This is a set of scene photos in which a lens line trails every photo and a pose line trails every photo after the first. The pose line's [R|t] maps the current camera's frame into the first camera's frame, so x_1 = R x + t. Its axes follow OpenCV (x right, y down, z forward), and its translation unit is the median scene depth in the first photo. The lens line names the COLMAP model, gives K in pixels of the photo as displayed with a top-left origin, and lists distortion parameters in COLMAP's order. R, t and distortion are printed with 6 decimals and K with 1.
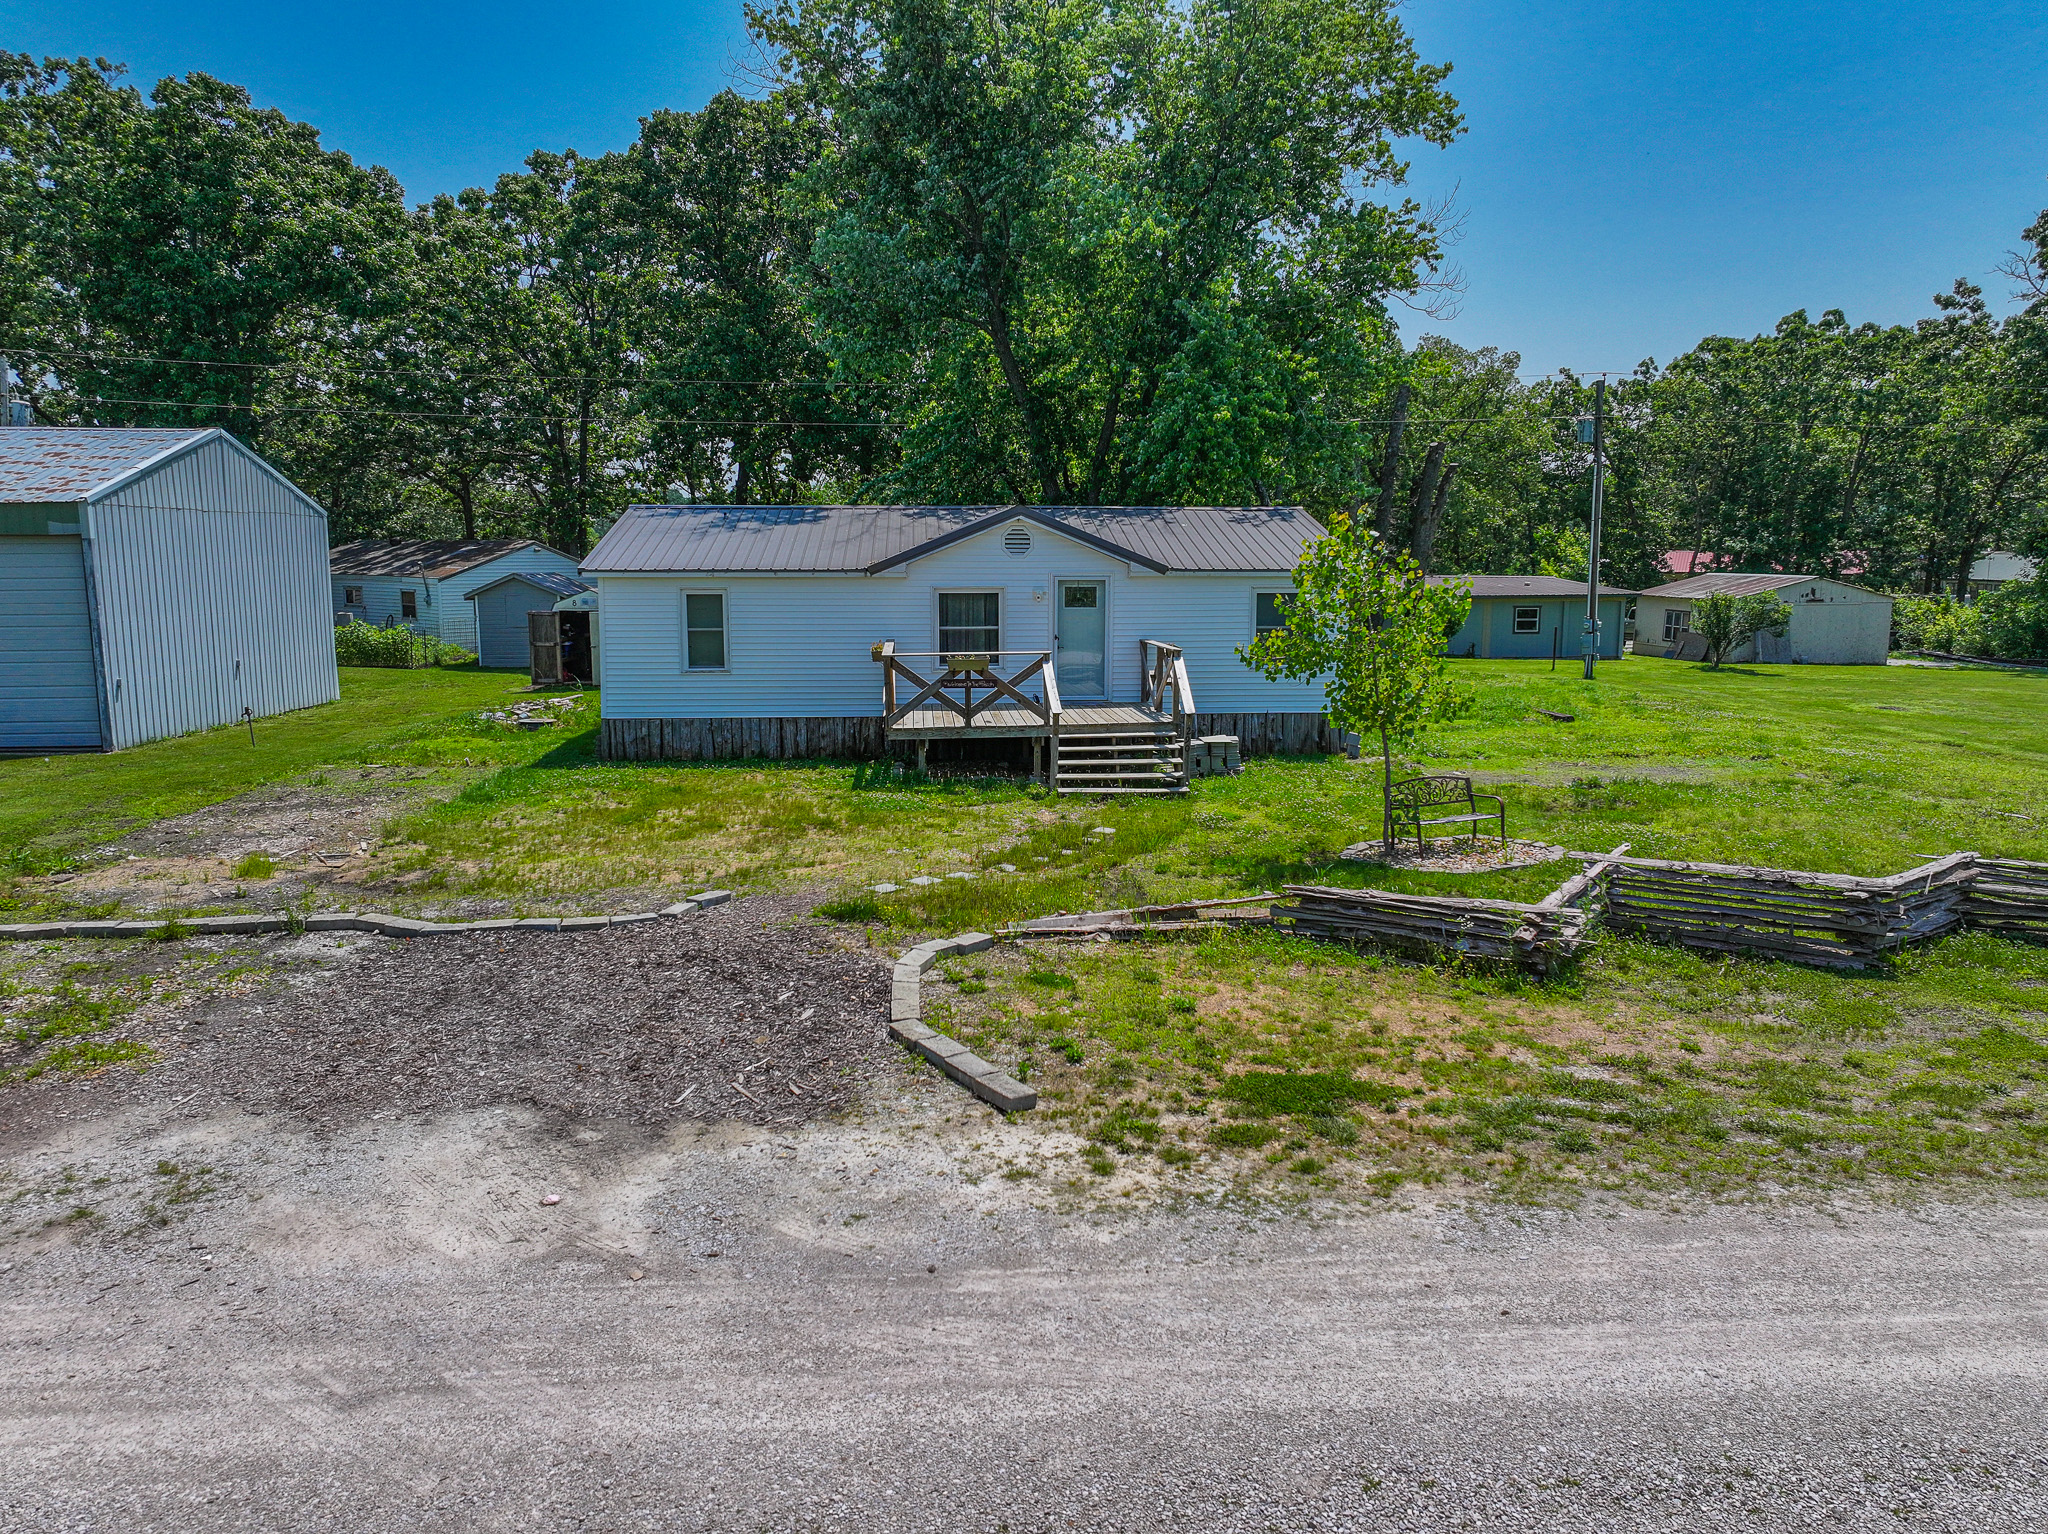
lens RADIAL K [[1440.7, 0, 1031.7], [0, 1440.7, 762.2], [0, 0, 1]] dist [0.002892, 0.000001]
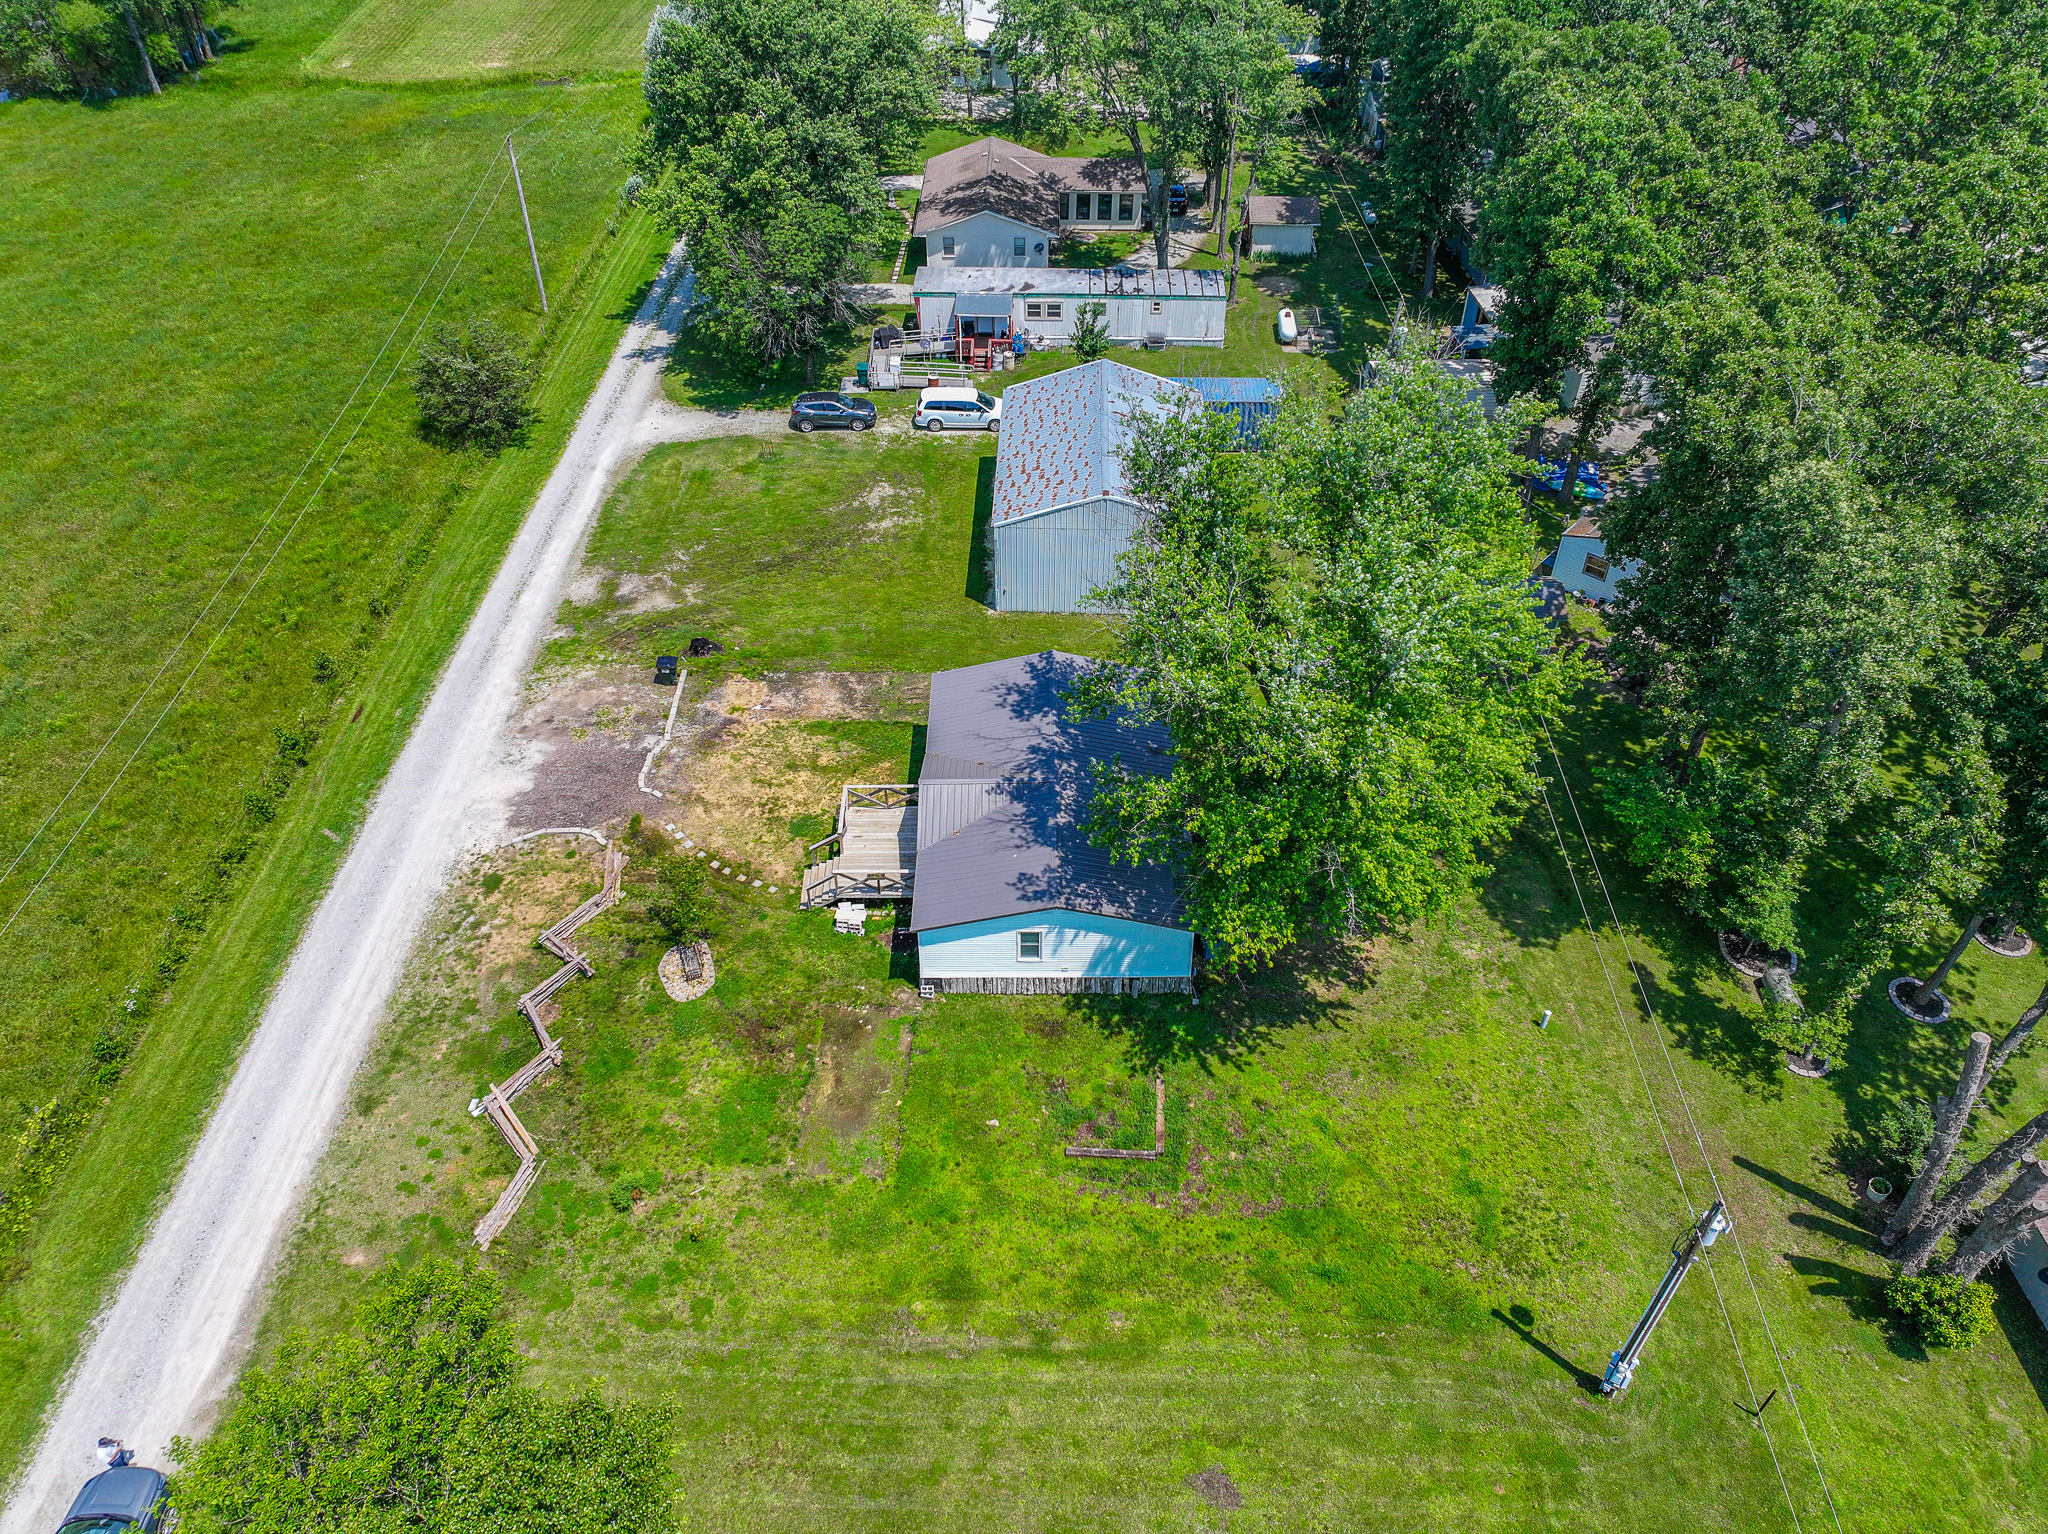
lens RADIAL K [[1425.9, 0, 1024.0], [0, 1425.9, 767.0], [0, 0, 1]] dist [-0.000452, 0.000111]
pose [[-0.077046, 0.660086, -0.747229, 1.630205], [-0.144048, 0.734224, 0.663450, -1.713157], [0.986567, 0.158753, 0.038515, 1.171172]]
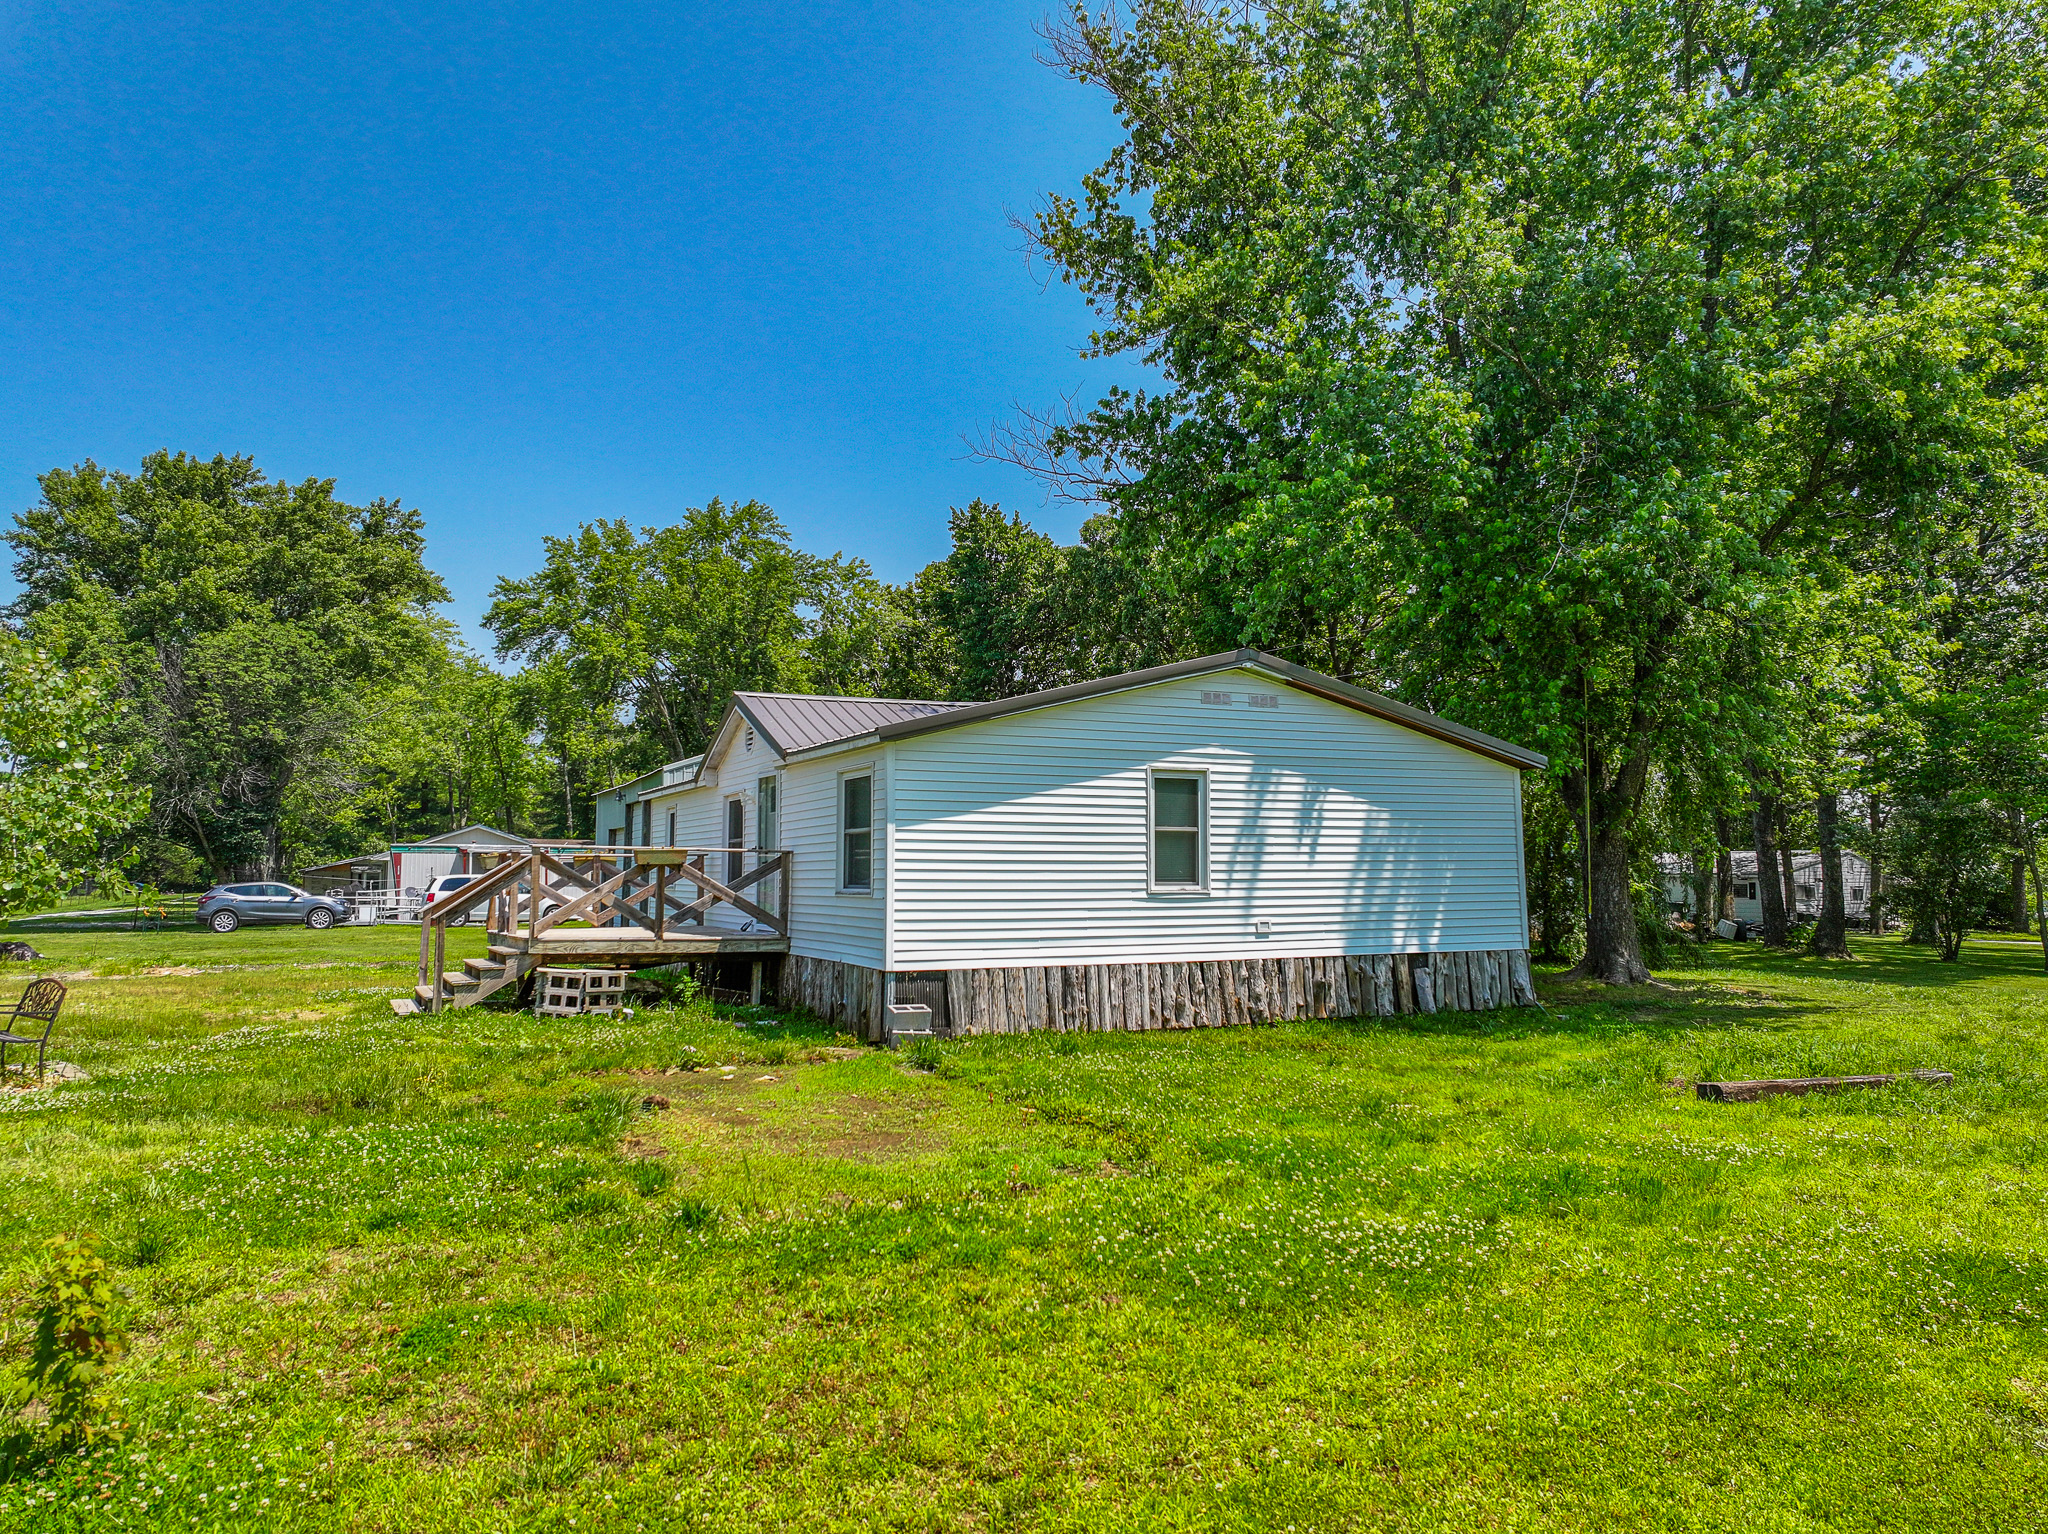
lens RADIAL K [[1442.4, 0, 1028.9], [0, 1442.4, 762.9], [0, 0, 1]] dist [-0.002221, 0.012446]
pose [[0.364793, -0.075144, -0.928052, 0.919899], [-0.136161, 0.981717, -0.133011, -0.054298], [0.921079, 0.174886, 0.347892, 0.957905]]
